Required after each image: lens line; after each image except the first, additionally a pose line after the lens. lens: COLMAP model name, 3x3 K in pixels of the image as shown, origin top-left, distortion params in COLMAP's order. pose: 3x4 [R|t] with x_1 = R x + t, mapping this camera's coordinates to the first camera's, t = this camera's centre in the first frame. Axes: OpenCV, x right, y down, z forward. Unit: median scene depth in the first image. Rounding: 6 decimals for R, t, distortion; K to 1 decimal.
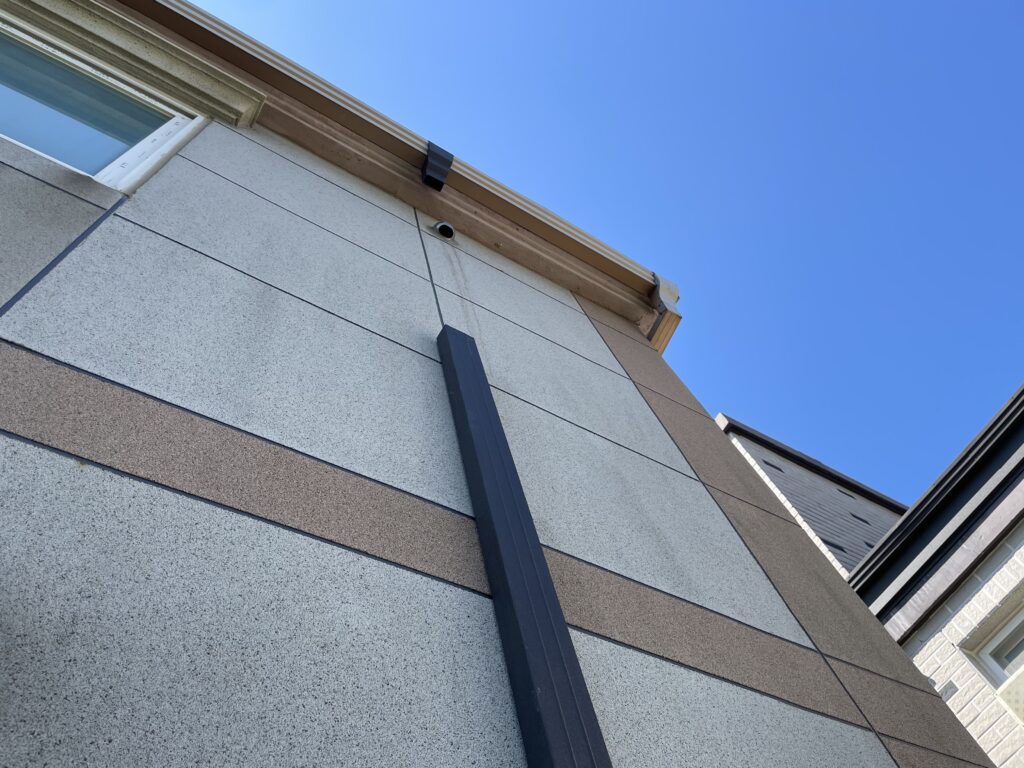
lens RADIAL K [[801.8, 0, 505.1], [0, 801.8, 372.7], [0, 0, 1]] dist [0.090917, -0.134698]
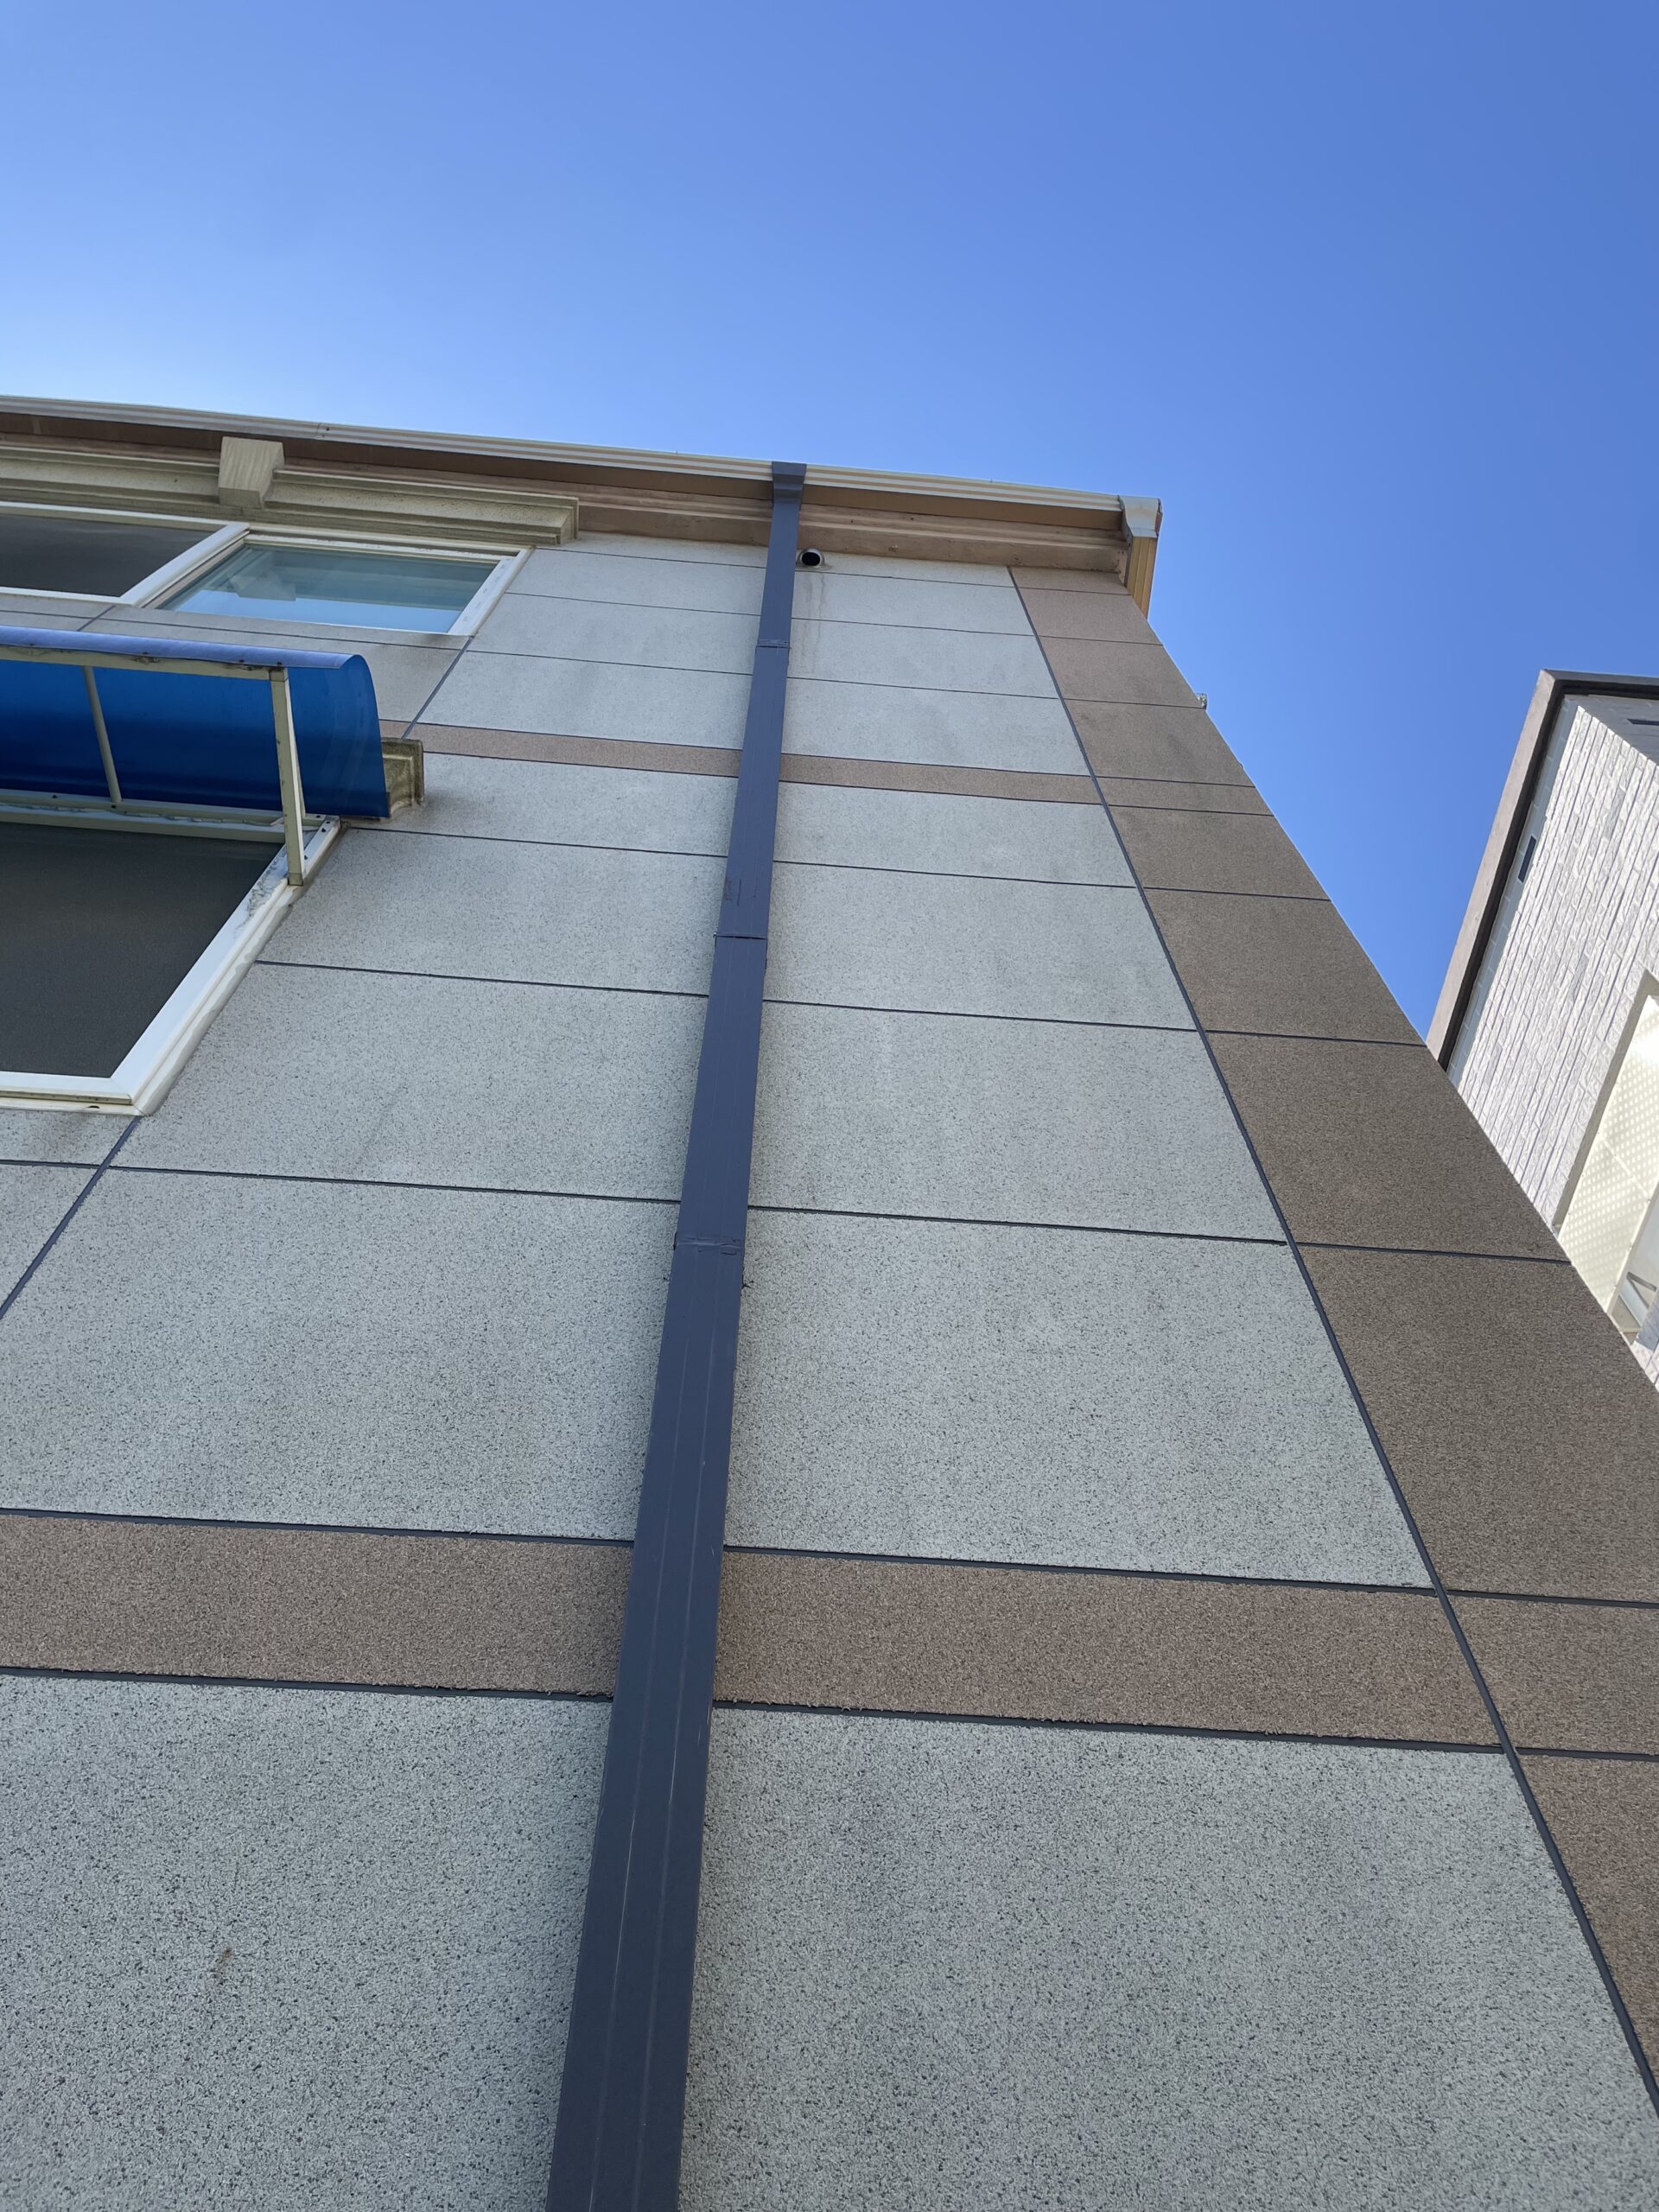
lens RADIAL K [[1666.3, 0, 808.1], [0, 1666.3, 1113.4], [0, 0, 1]] dist [0.098890, -0.134709]
pose [[0.884736, -0.293294, -0.362245, 0.382913], [0.332574, 0.941763, 0.049764, 0.277027], [0.326554, -0.164502, 0.930753, -0.727864]]
